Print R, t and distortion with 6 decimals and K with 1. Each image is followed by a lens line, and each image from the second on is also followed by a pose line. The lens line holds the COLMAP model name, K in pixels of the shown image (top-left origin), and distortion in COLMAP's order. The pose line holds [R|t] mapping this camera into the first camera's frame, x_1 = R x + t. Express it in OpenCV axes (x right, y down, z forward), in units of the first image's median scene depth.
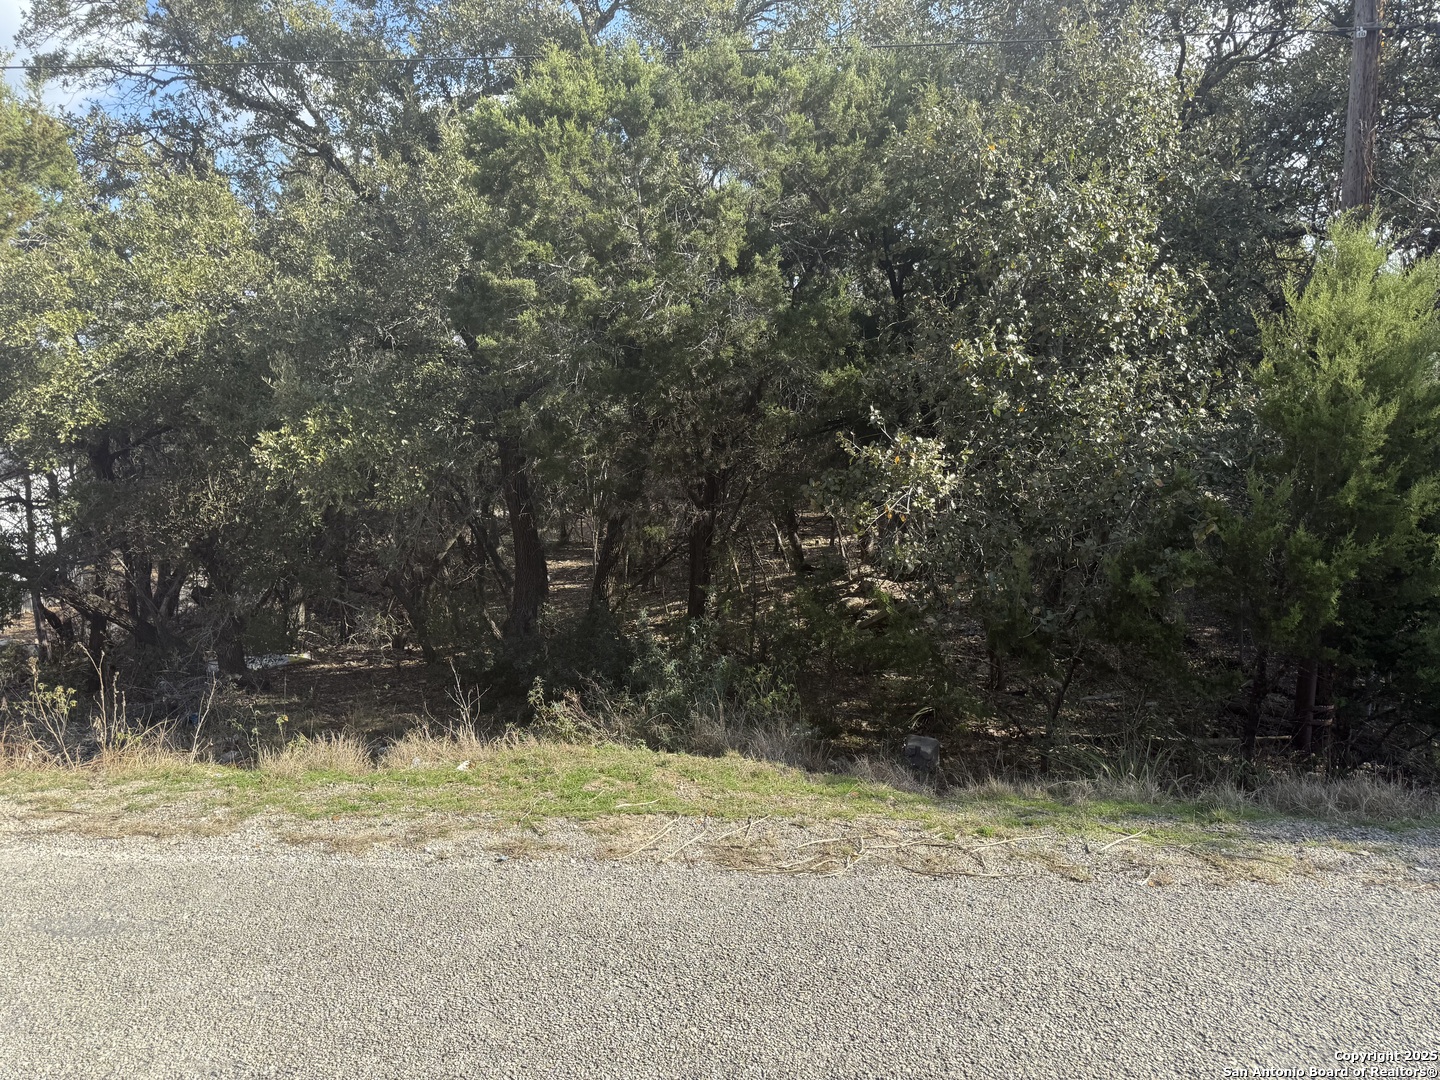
lens RADIAL K [[1005.3, 0, 721.9], [0, 1005.3, 544.0], [0, 0, 1]] dist [0.003427, -0.000244]
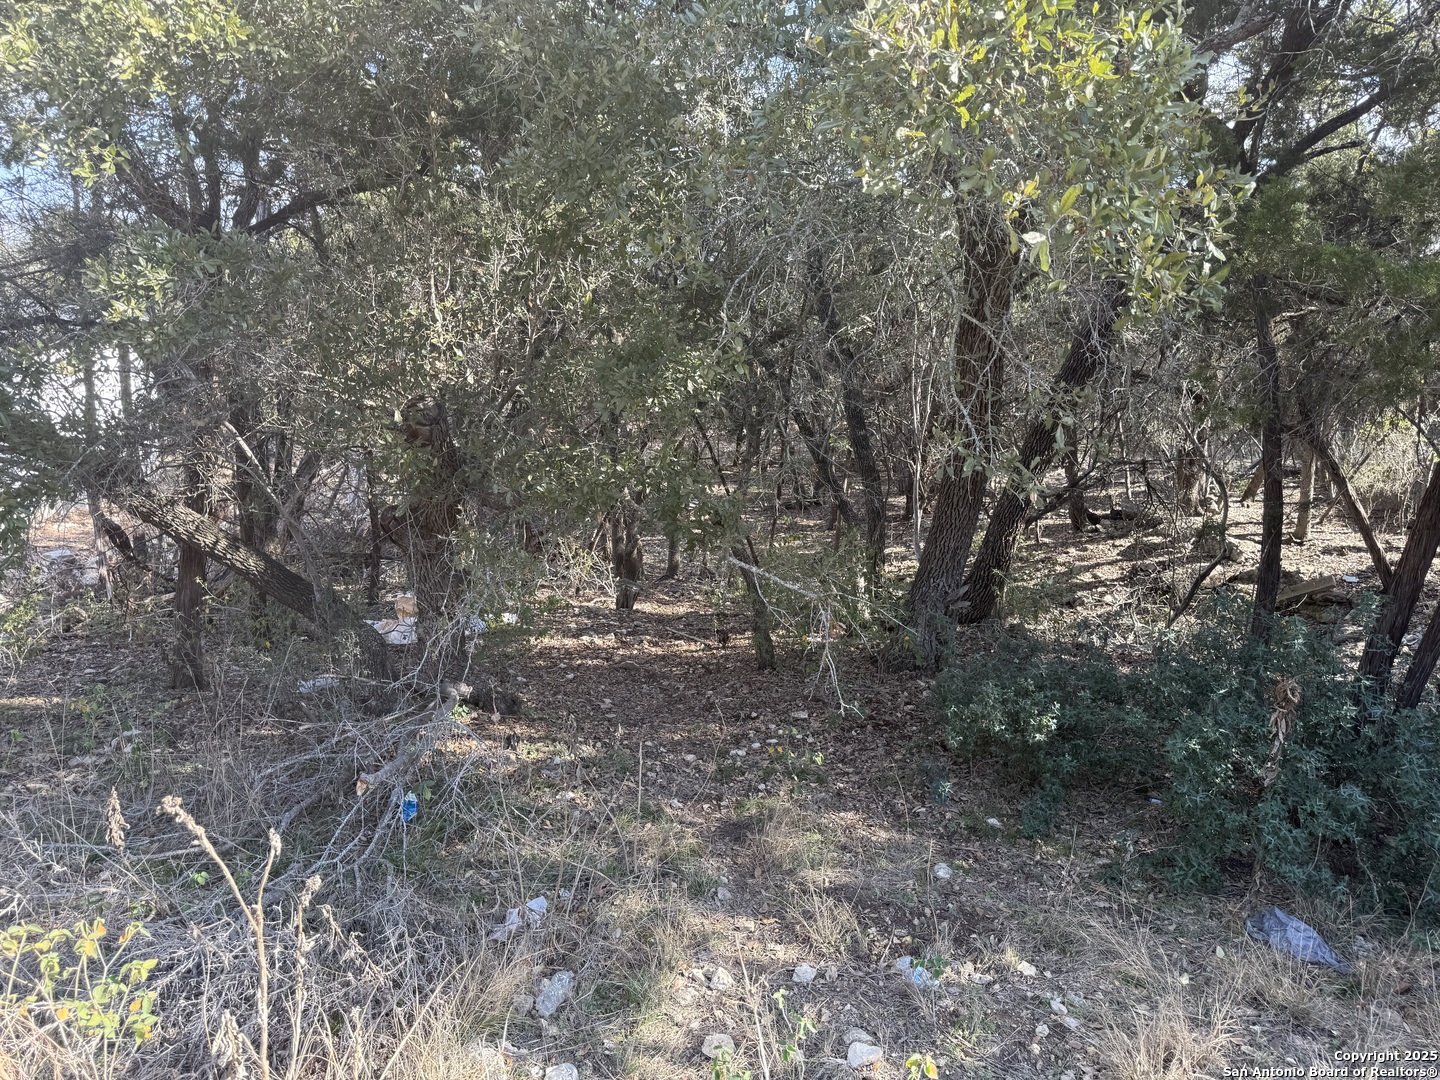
lens RADIAL K [[1005.3, 0, 713.7], [0, 1005.3, 542.5], [0, 0, 1]] dist [0.003427, -0.000244]
pose [[0.996740, 0.057652, -0.056434, -0.301236], [-0.053211, 0.995589, 0.077274, 0.012214], [0.060640, -0.074019, 0.995411, 0.465242]]
